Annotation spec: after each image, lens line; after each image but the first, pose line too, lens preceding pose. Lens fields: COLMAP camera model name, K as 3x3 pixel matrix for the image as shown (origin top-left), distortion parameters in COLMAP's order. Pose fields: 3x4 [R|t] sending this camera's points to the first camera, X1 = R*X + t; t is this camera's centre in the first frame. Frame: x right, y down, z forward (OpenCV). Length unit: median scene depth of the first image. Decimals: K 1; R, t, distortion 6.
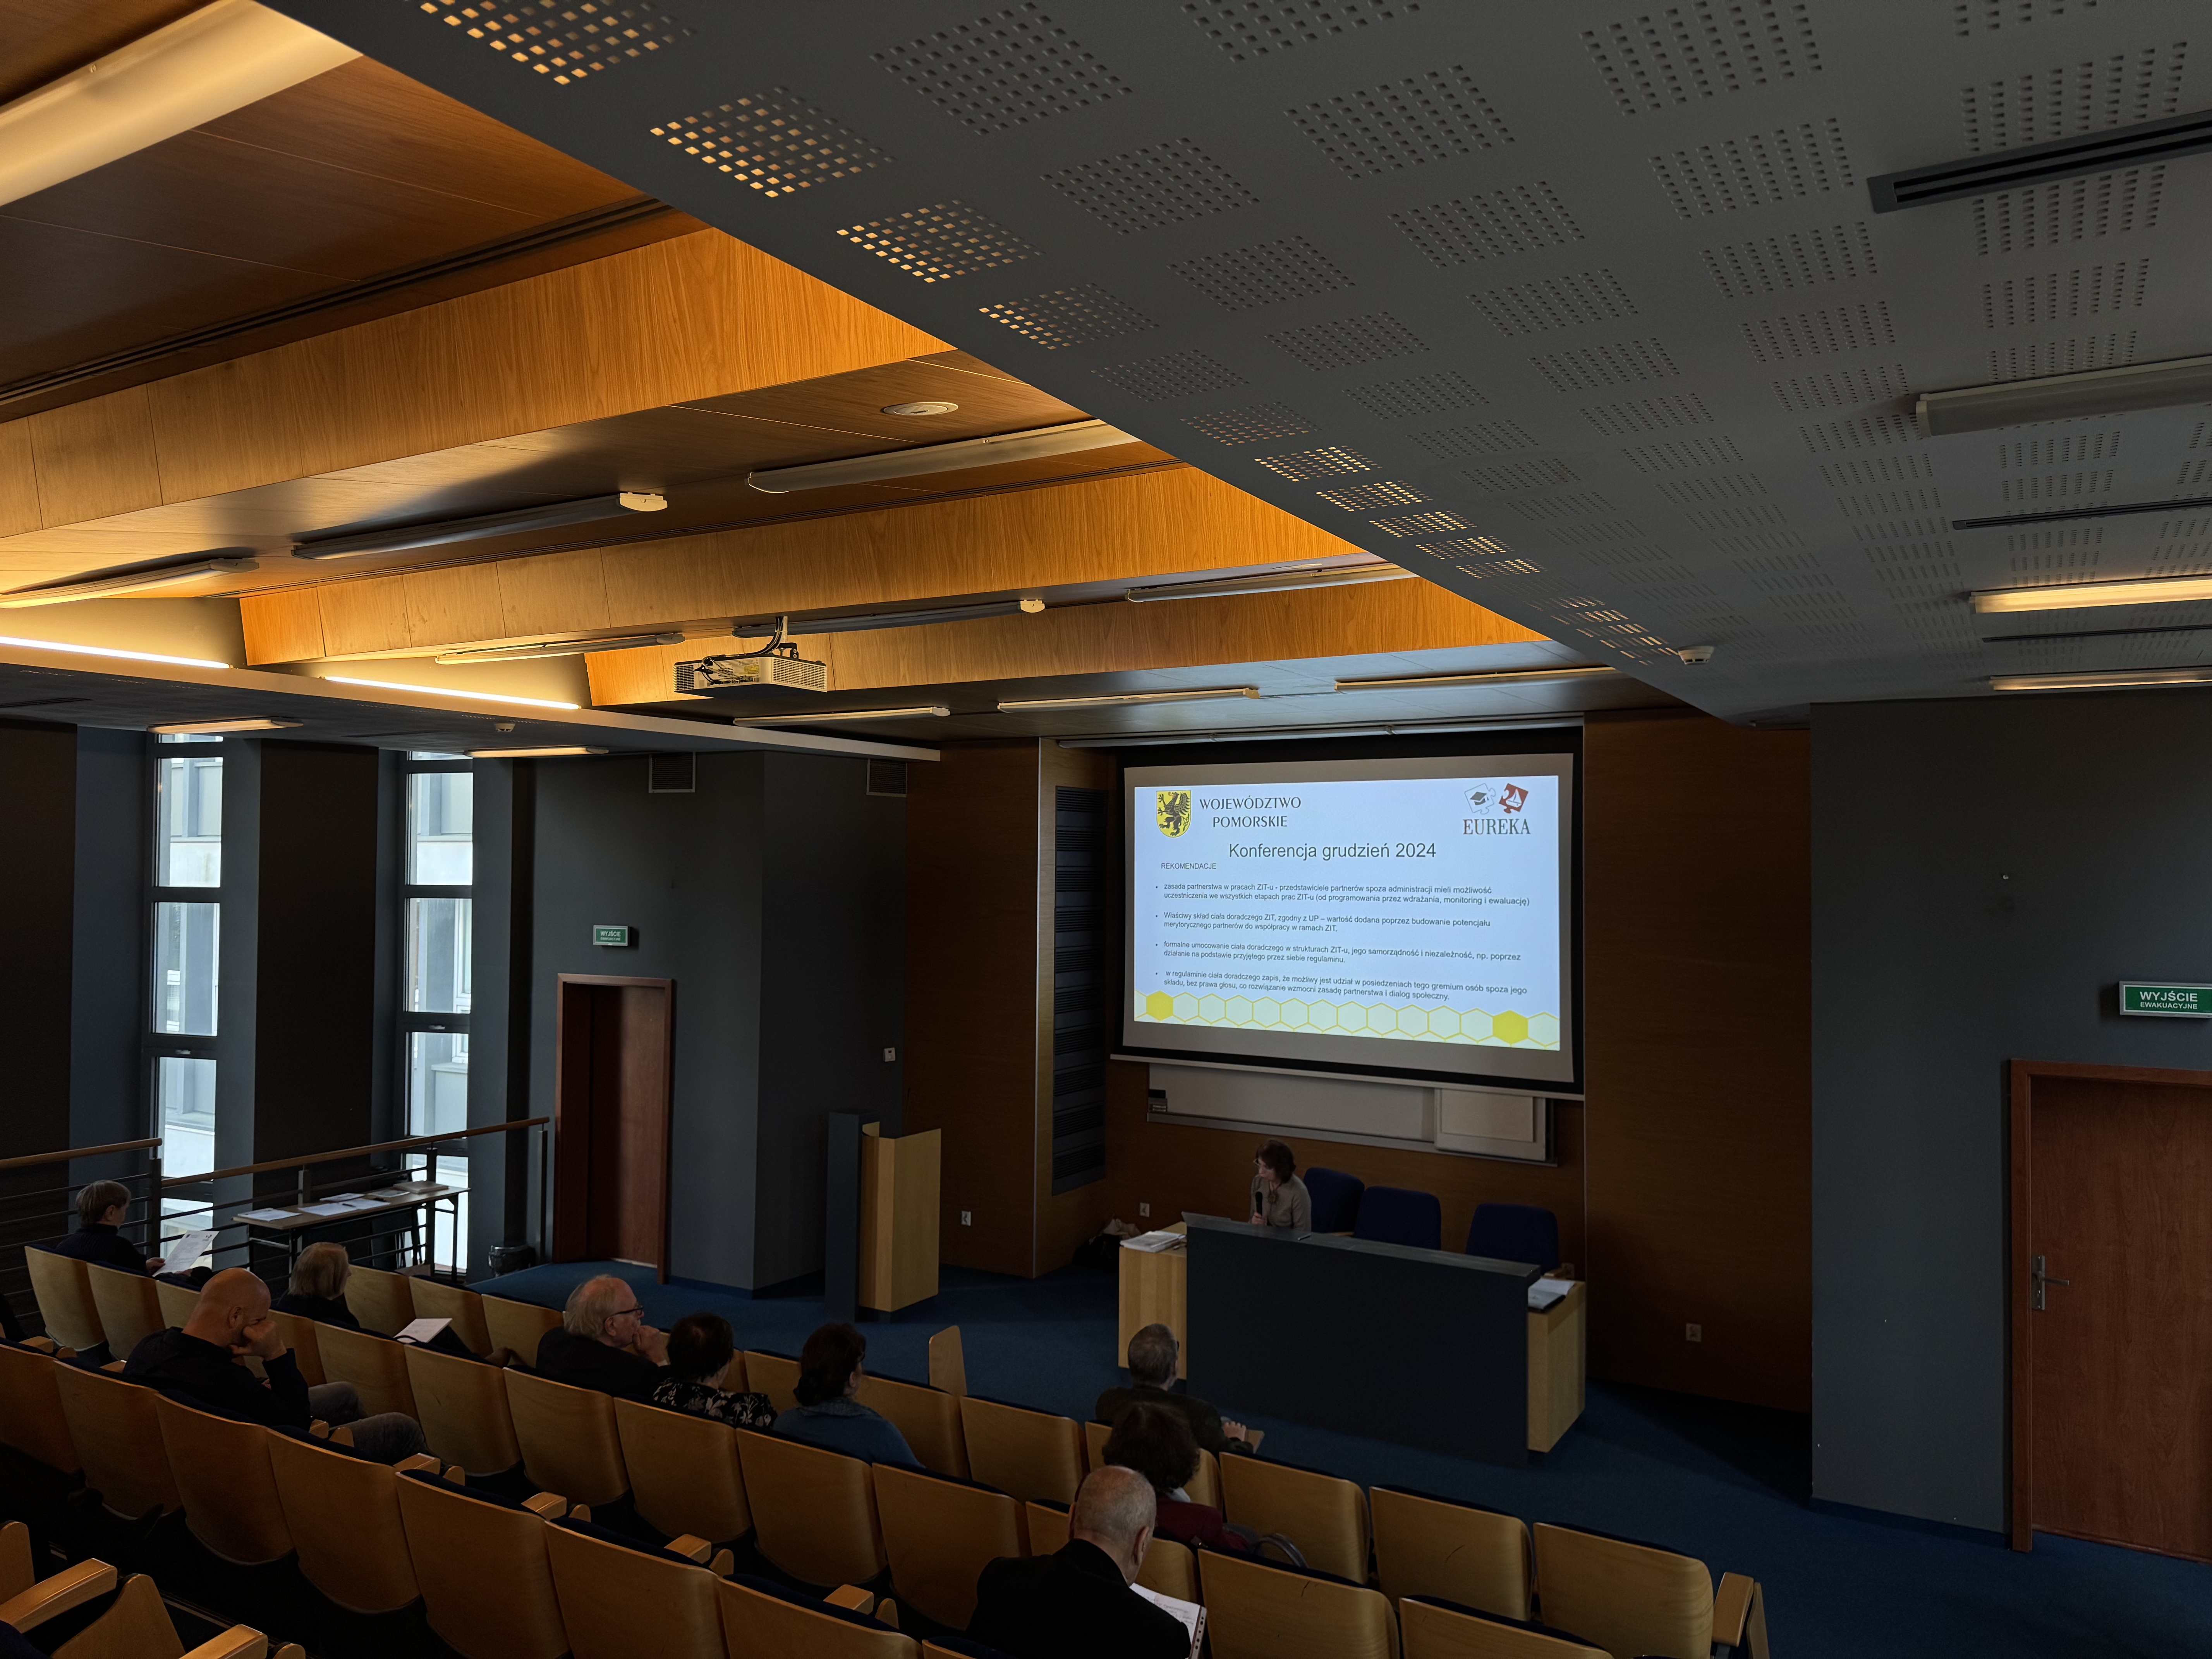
lens RADIAL K [[1524.5, 0, 1097.0], [0, 1524.5, 831.2], [0, 0, 1]] dist [0.057255, -0.066954]
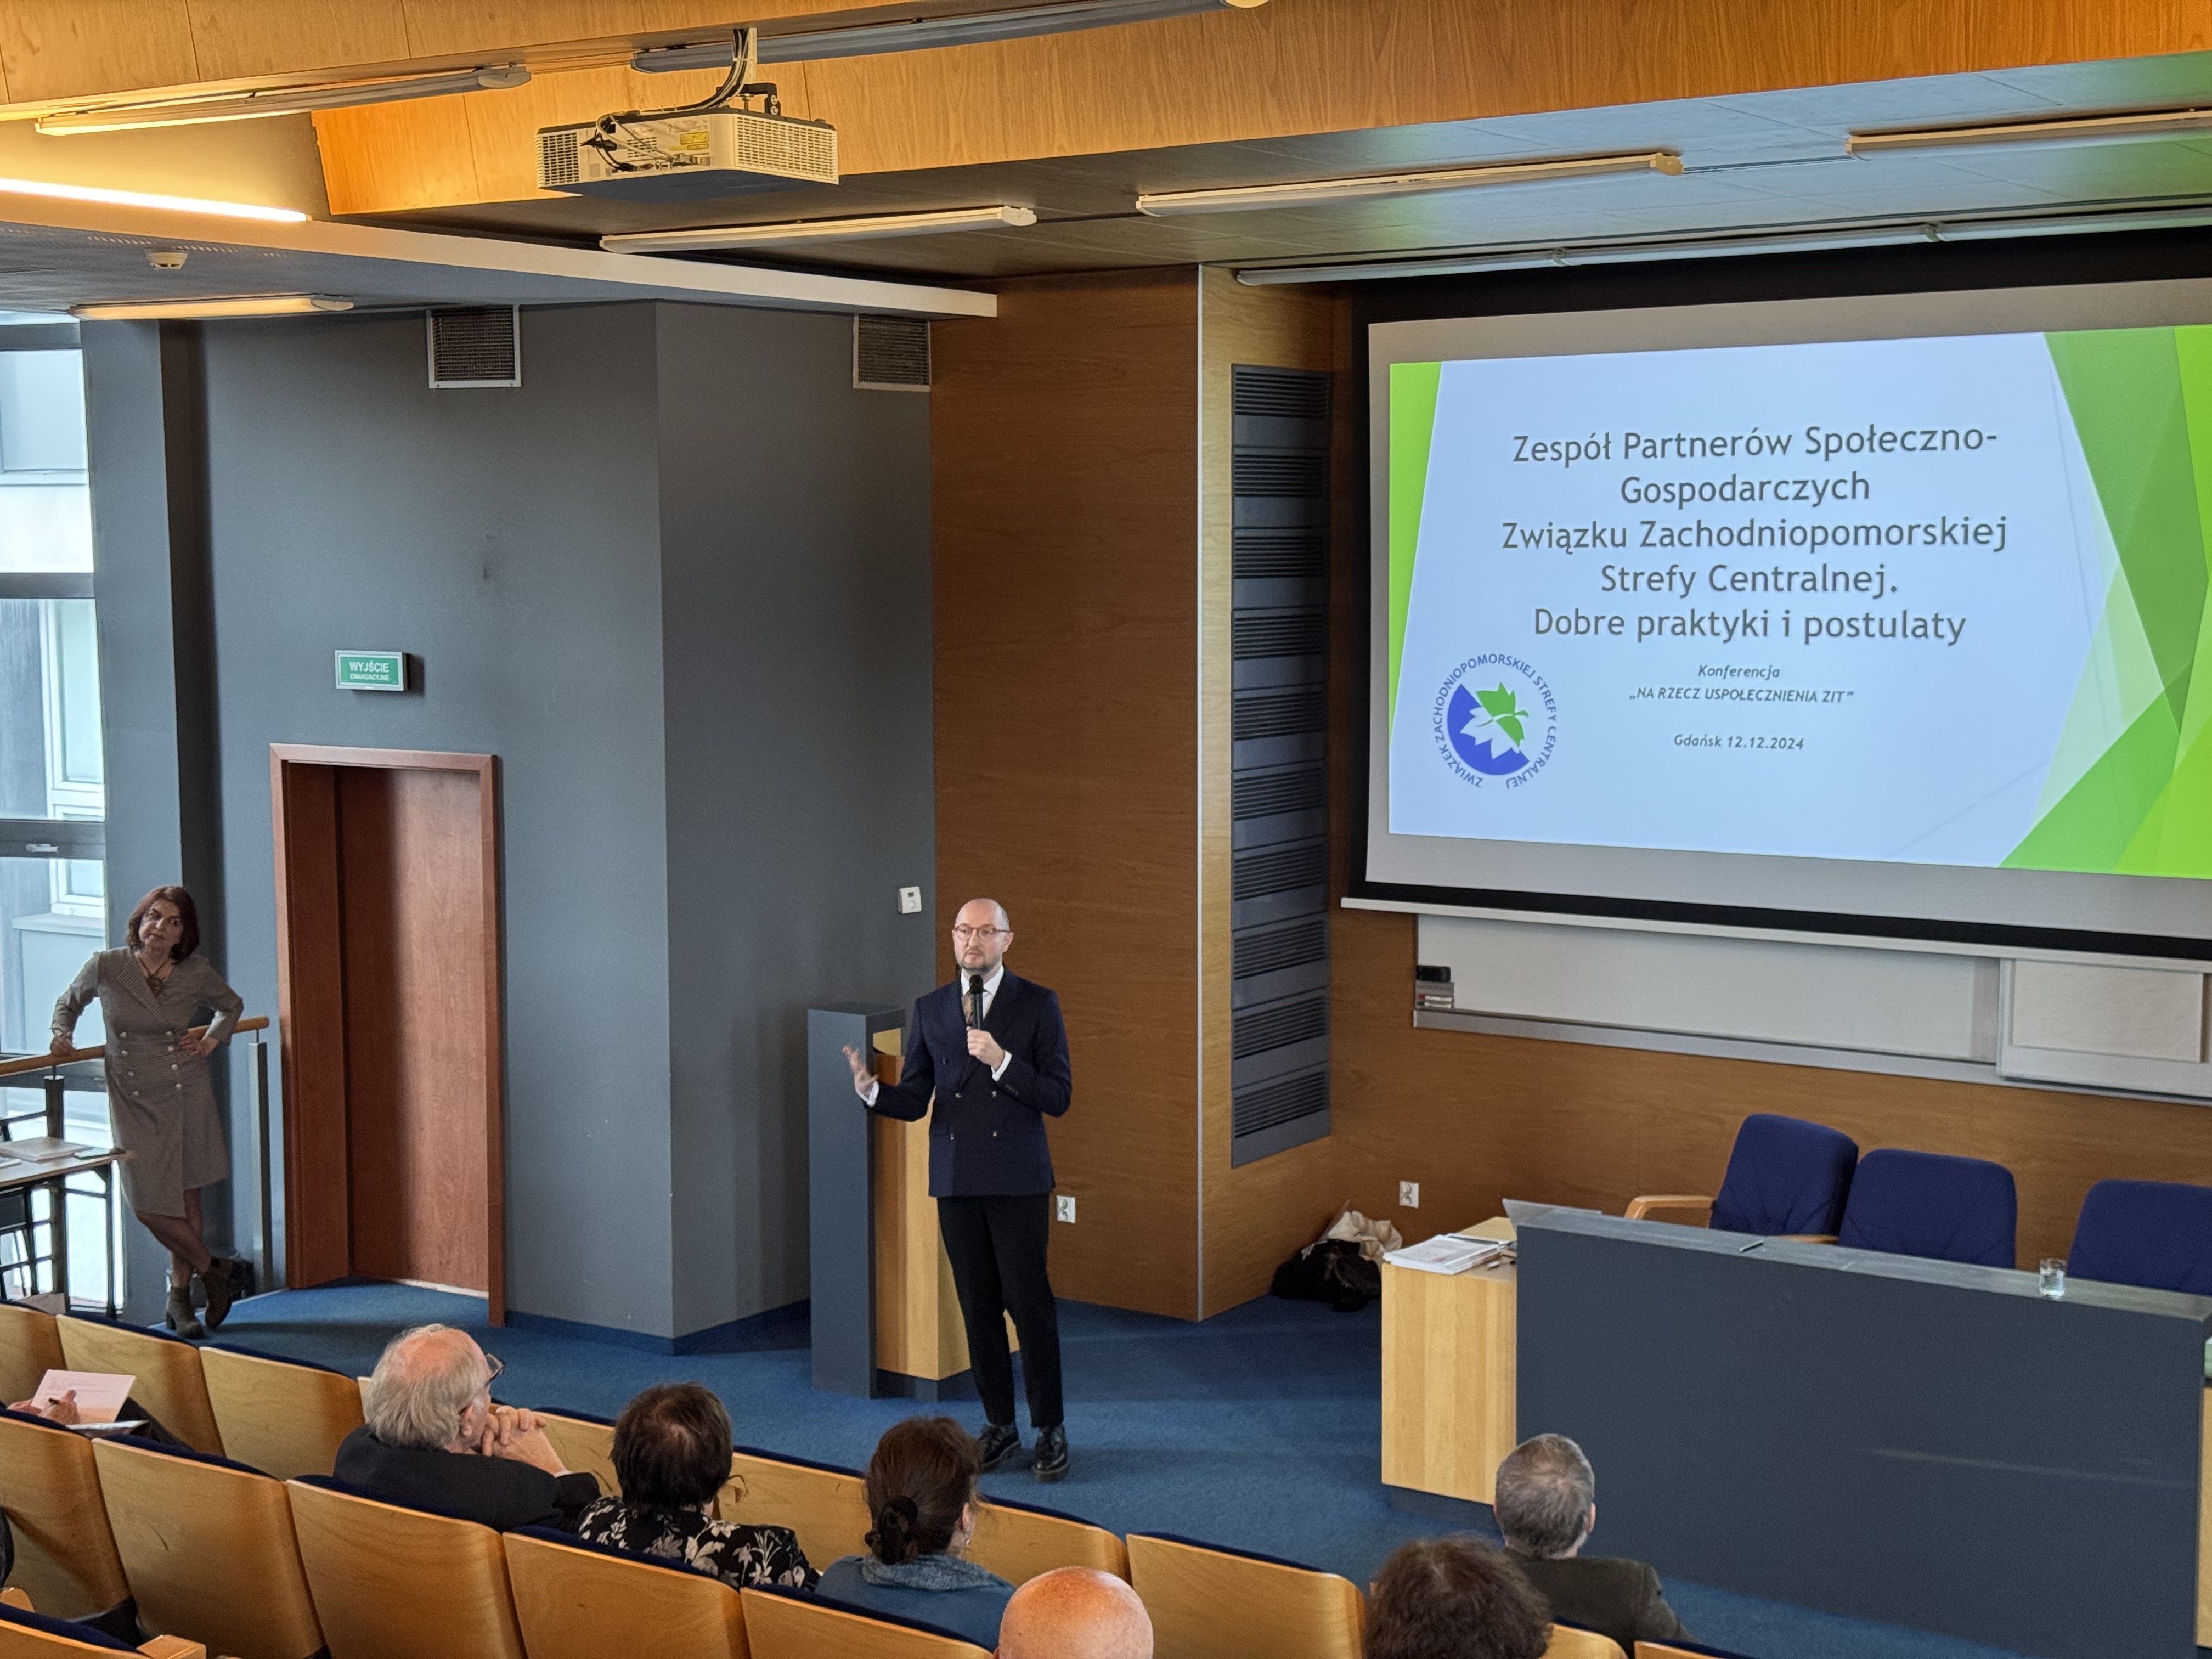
lens RADIAL K [[3035.7, 0, 1063.1], [0, 3035.7, 856.4], [0, 0, 1]] dist [0.080708, 0.000000]
pose [[0.998509, -0.005825, -0.054282, -0.032369], [0.012952, 0.991180, 0.131888, -0.002313], [0.053035, -0.132394, 0.989777, -0.007217]]
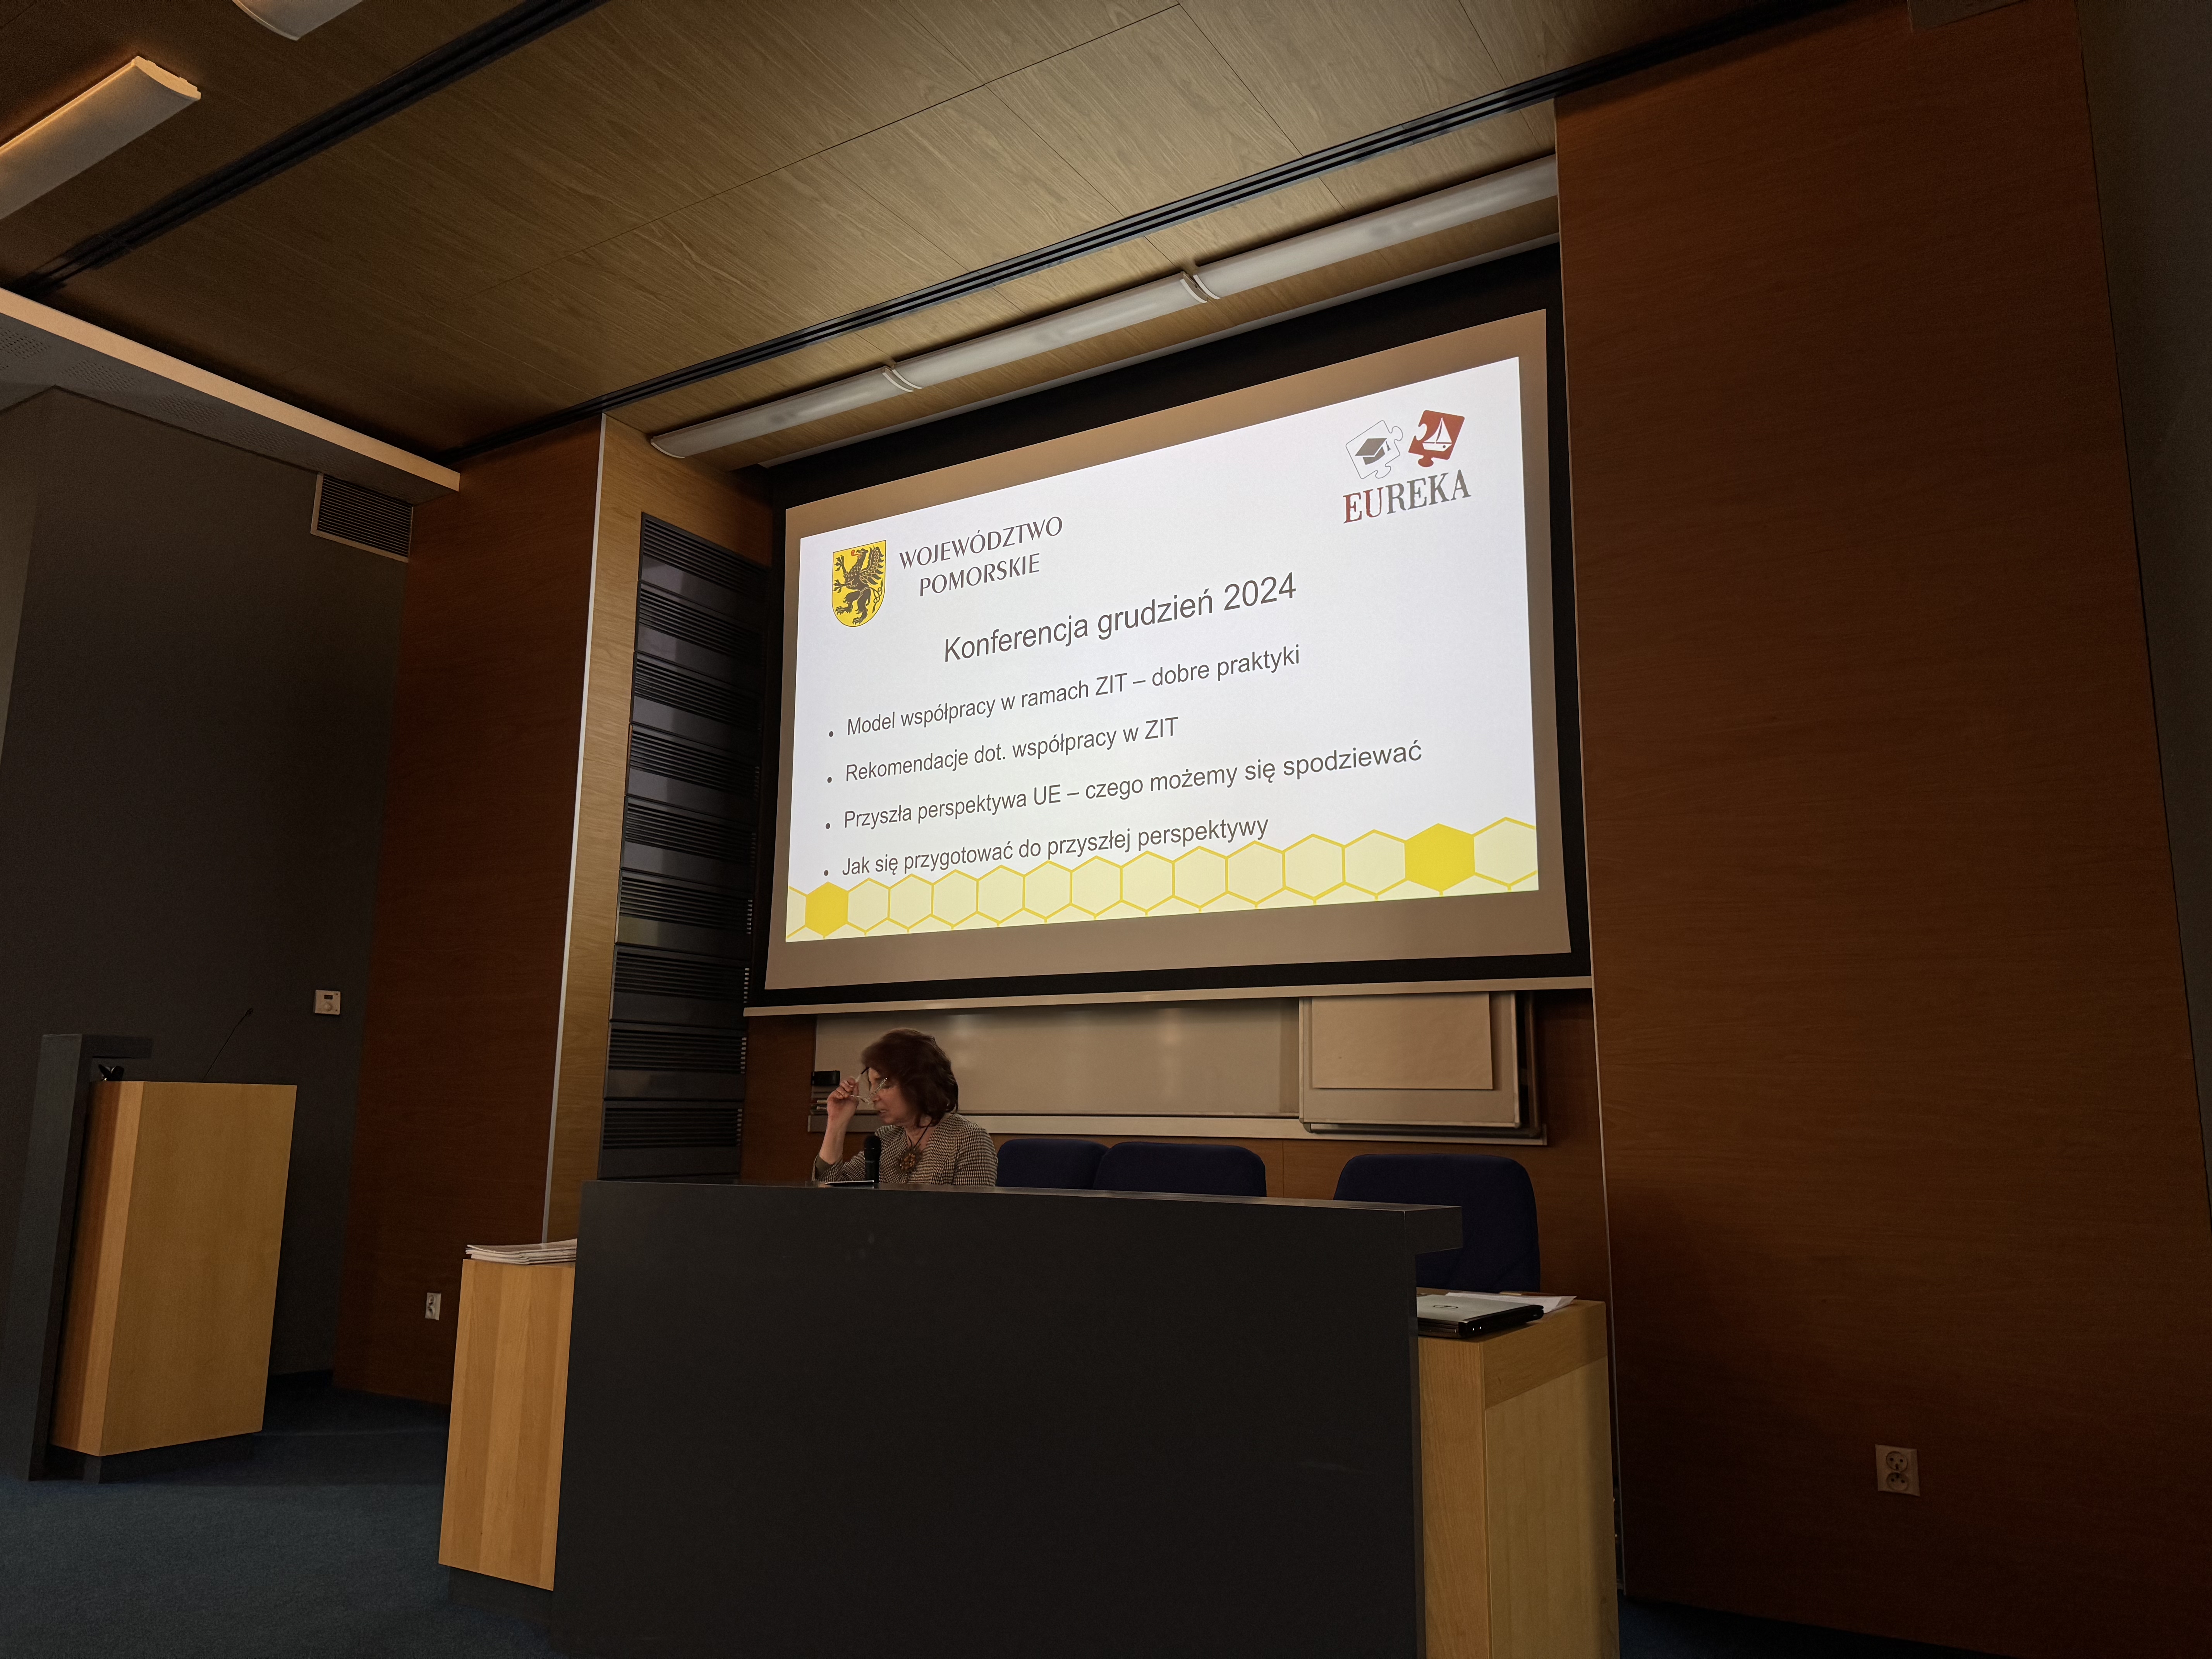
lens RADIAL K [[1524.5, 0, 1123.1], [0, 1524.5, 845.5], [0, 0, 1]] dist [0.057255, -0.066954]
pose [[0.999999, -0.000014, -0.001253, 0.165323], [-0.000180, 0.987916, -0.154990, 0.197159], [0.001240, 0.154990, 0.987915, 0.502943]]
